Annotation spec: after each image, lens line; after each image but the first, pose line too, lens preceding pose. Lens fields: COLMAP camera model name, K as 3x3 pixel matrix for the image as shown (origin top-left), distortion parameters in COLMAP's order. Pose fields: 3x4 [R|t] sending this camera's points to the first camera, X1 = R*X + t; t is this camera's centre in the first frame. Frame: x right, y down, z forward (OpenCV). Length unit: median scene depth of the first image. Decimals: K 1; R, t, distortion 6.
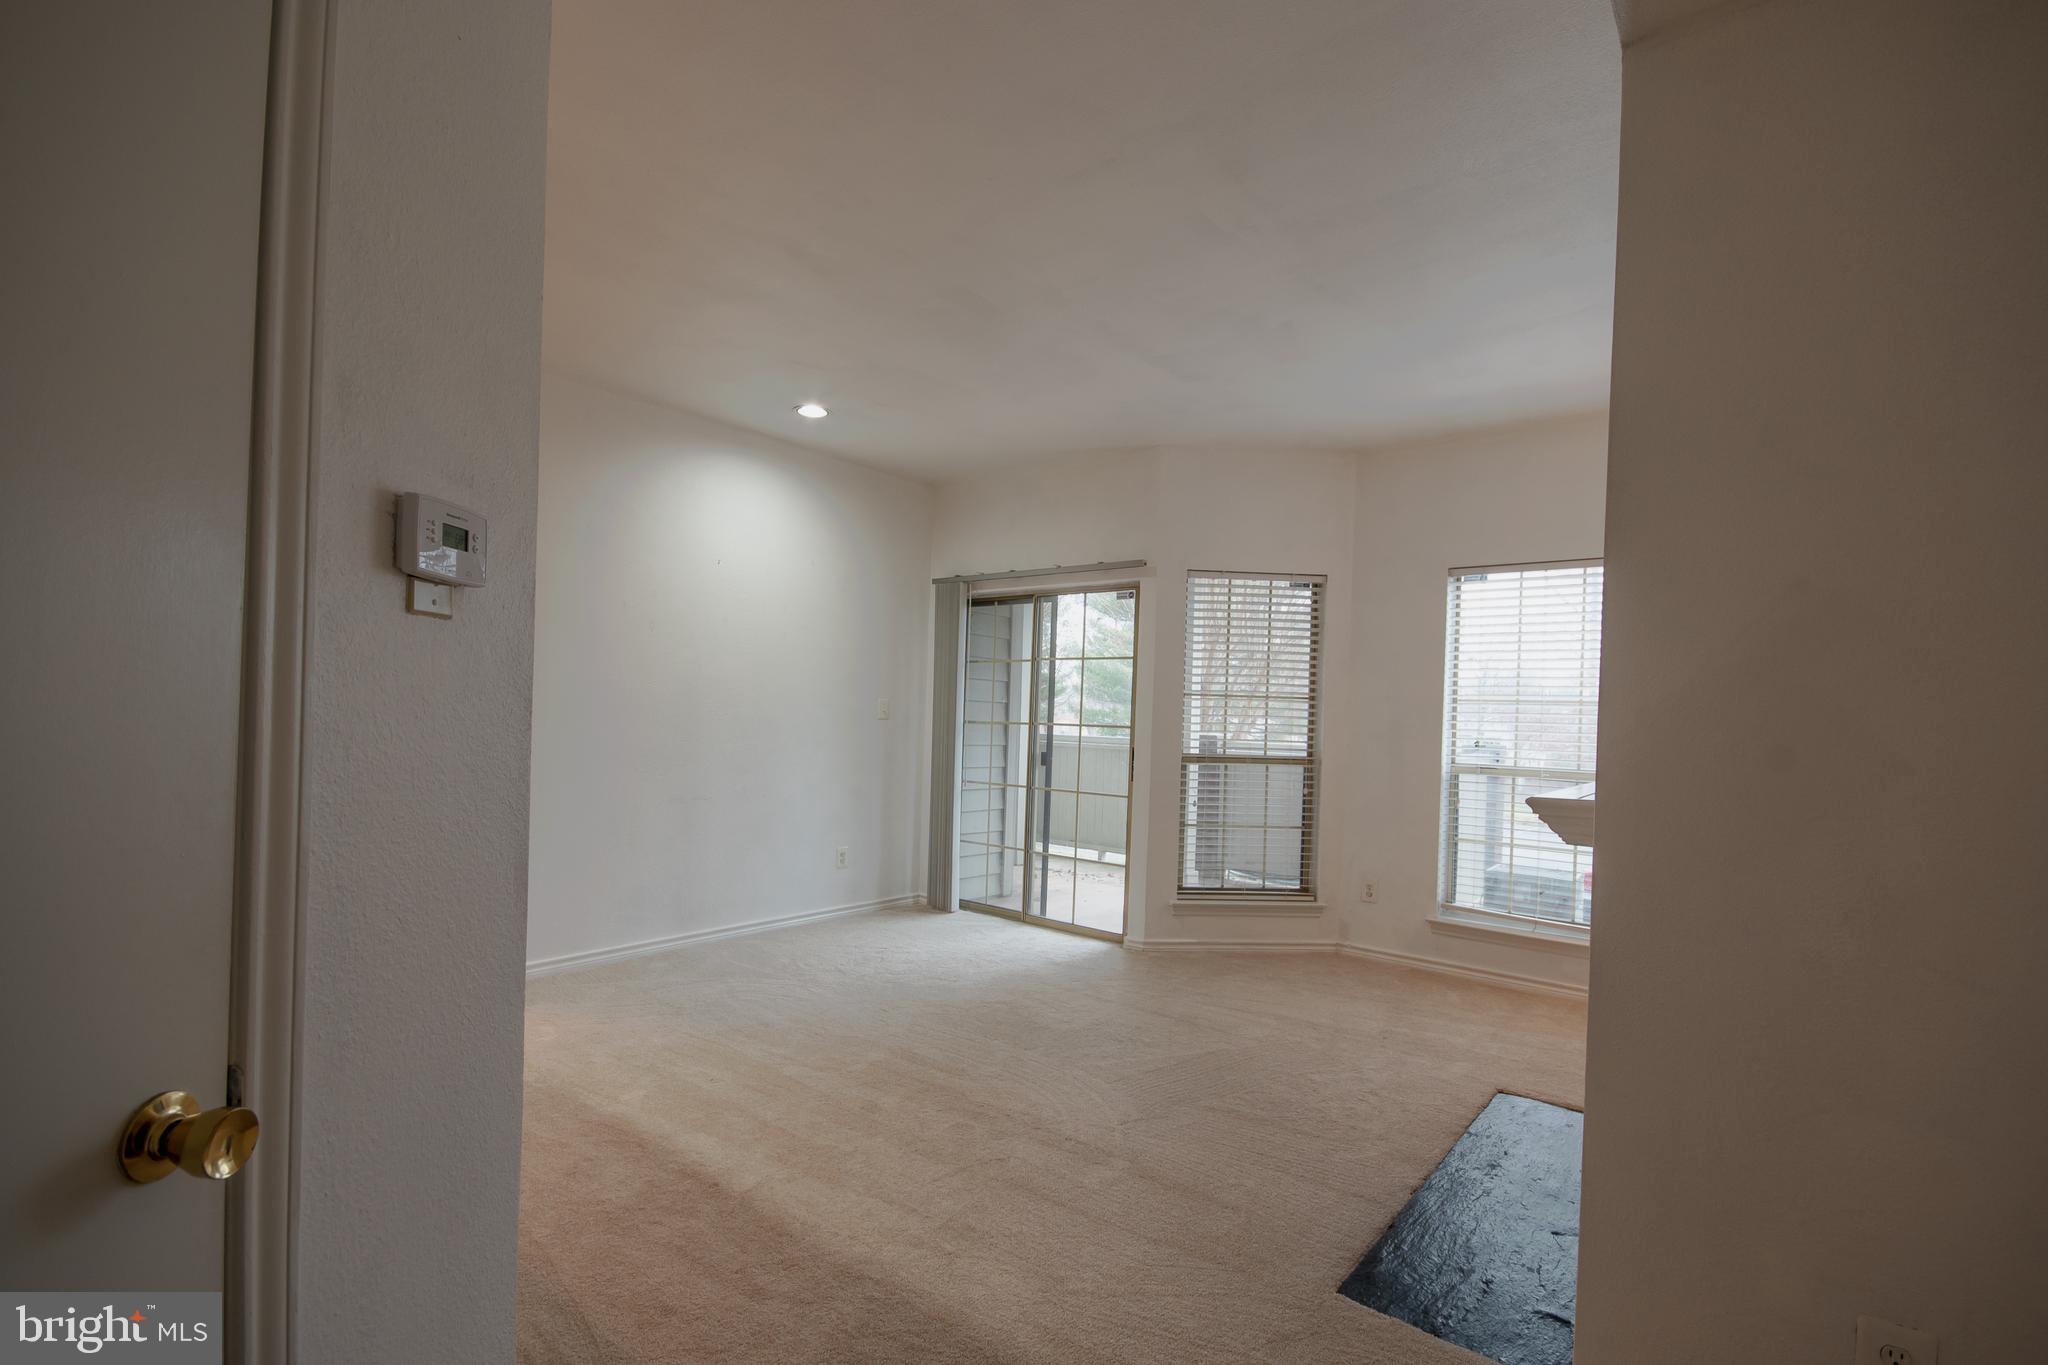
lens RADIAL K [[932.3, 0, 1028.6], [0, 932.3, 696.3], [0, 0, 1]] dist [-0.002277, -0.000926]
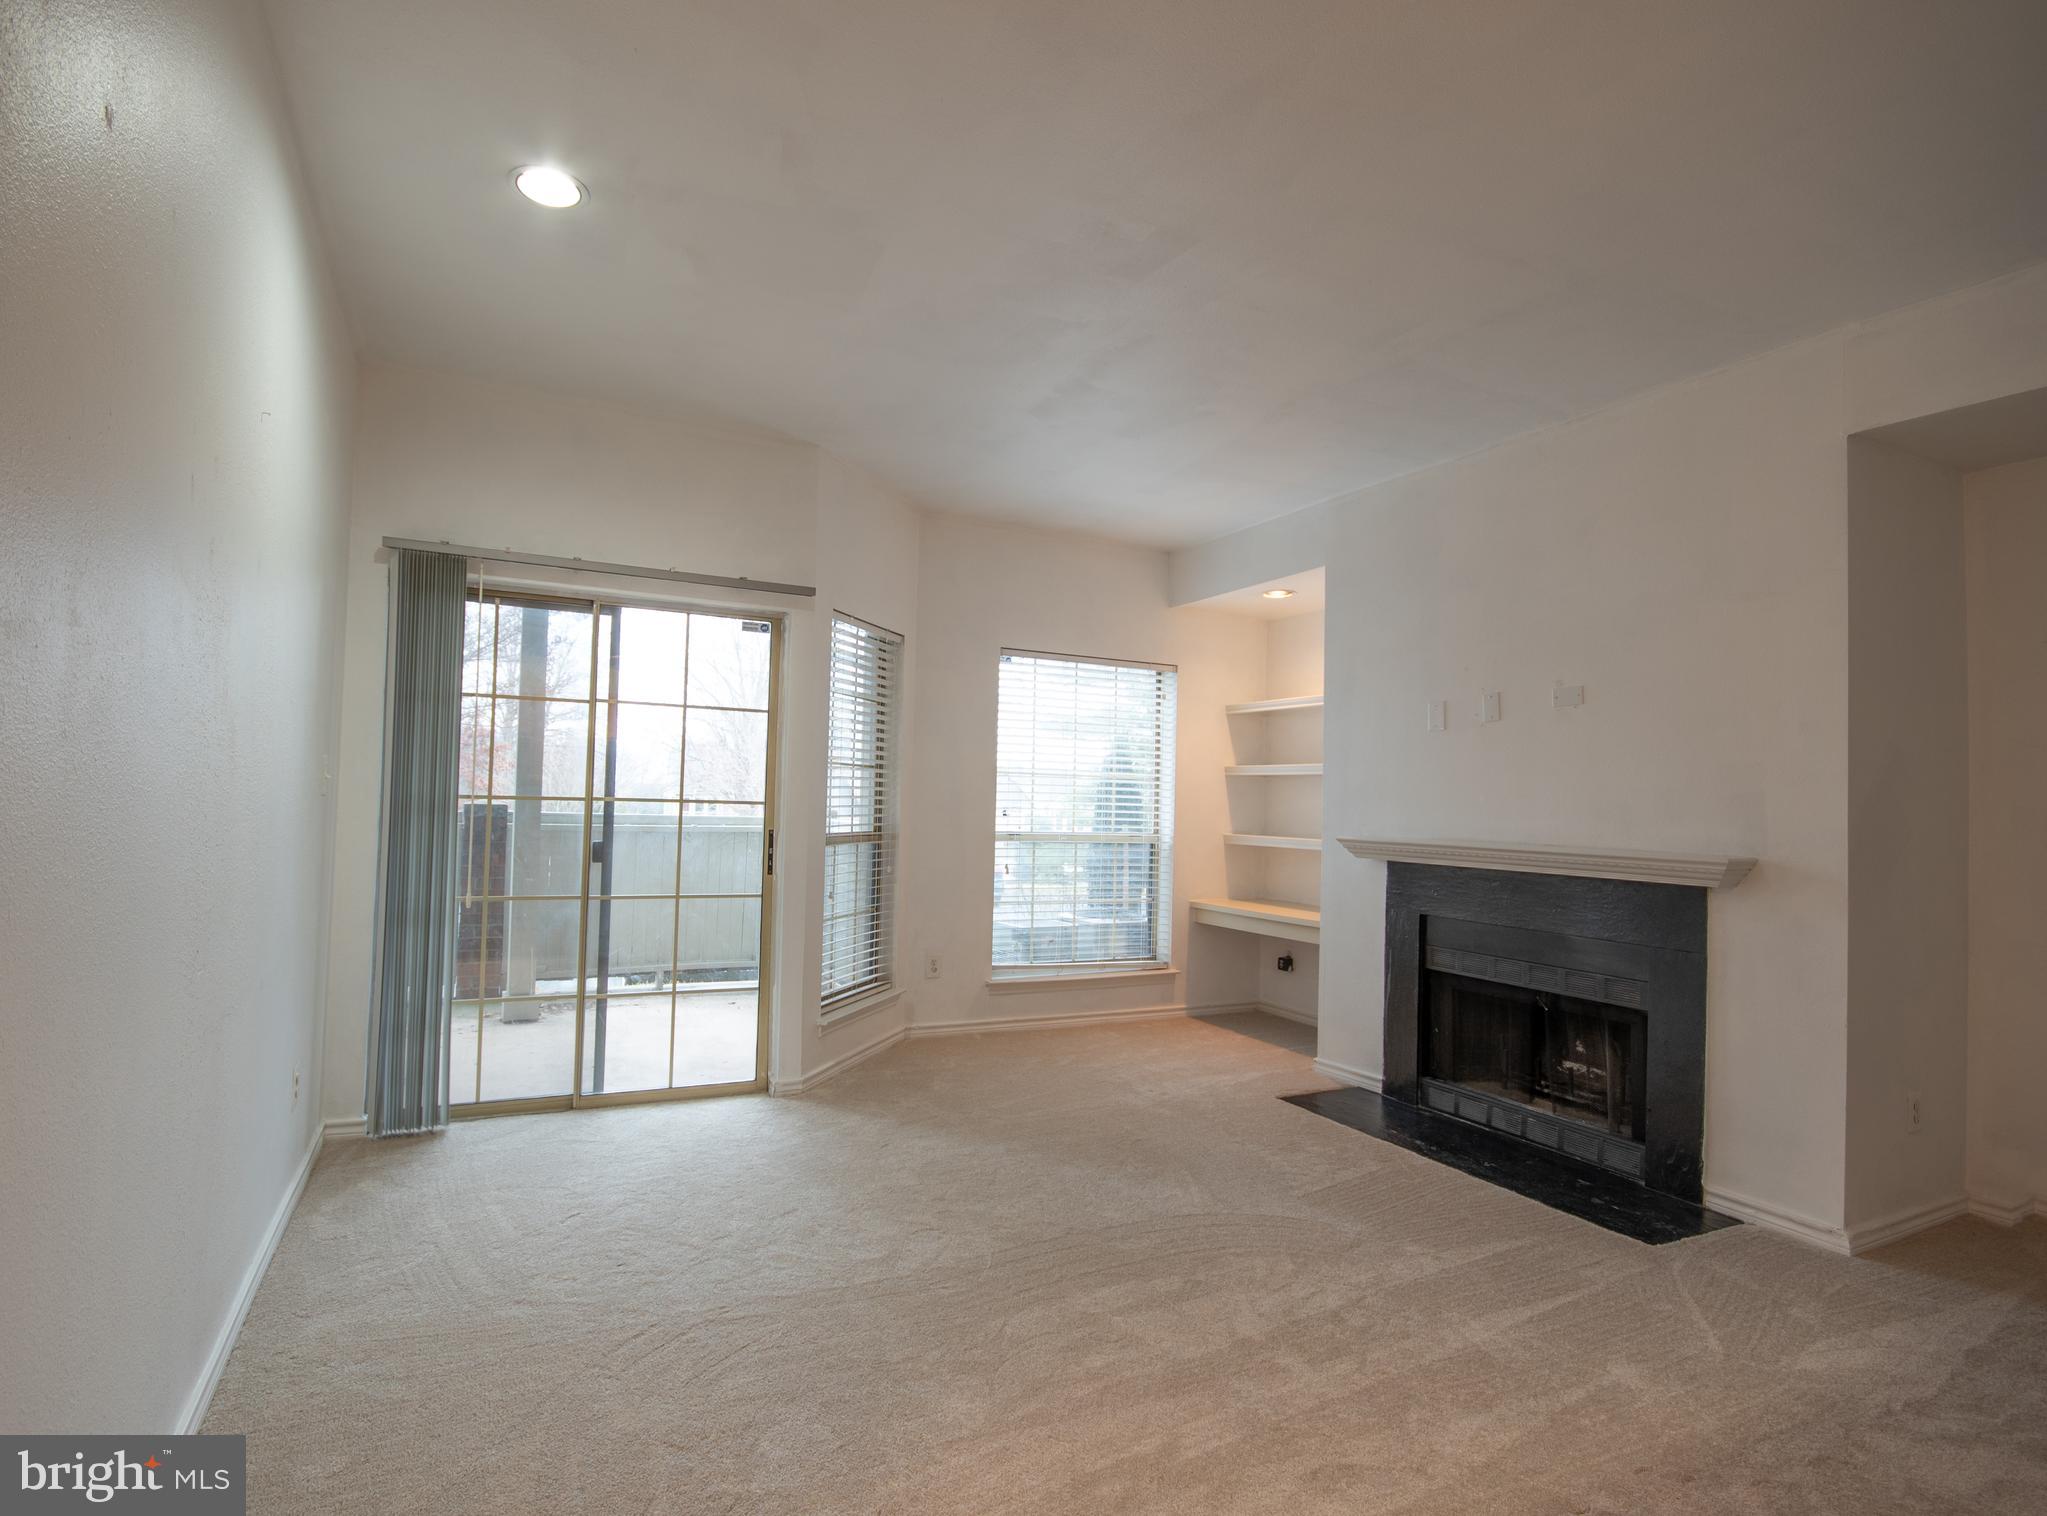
lens RADIAL K [[1003.7, 0, 933.7], [0, 1003.7, 771.1], [0, 0, 1]] dist [-0.002155, 0.000176]
pose [[0.450099, 0.005944, 0.892959, -0.550088], [-0.031009, 0.999479, 0.008977, -0.004273], [-0.892440, -0.031730, 0.450049, 0.511505]]
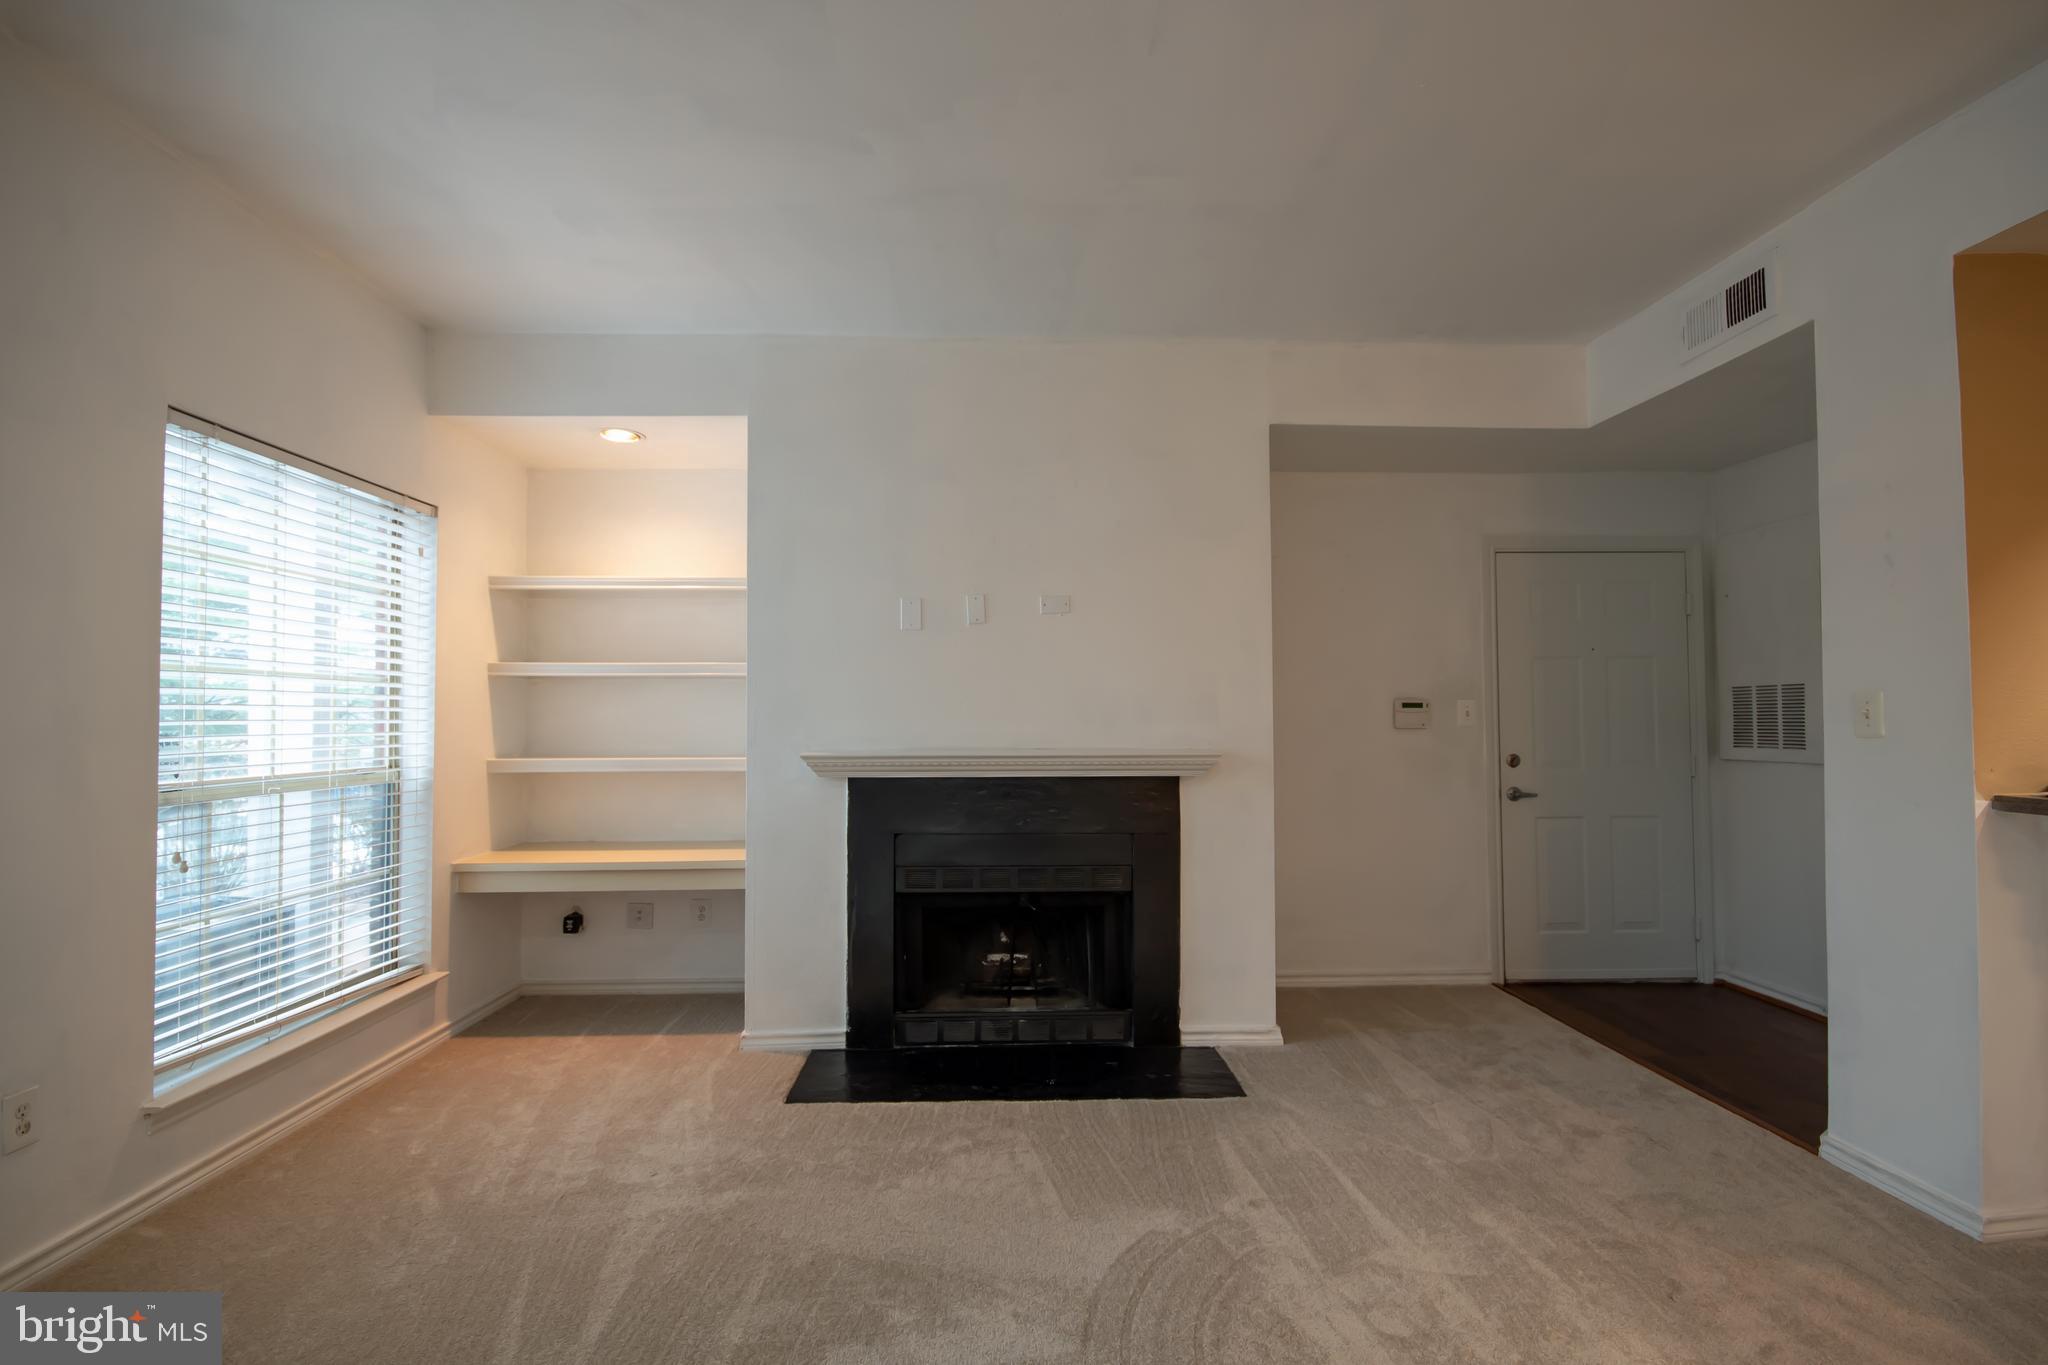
lens RADIAL K [[932.3, 0, 1028.6], [0, 932.3, 696.3], [0, 0, 1]] dist [-0.002277, -0.000926]
pose [[-0.653529, -0.012544, 0.756797, -0.220263], [-0.033313, 0.999370, -0.012202, 0.011710], [-0.756168, -0.033186, -0.653536, 0.895745]]
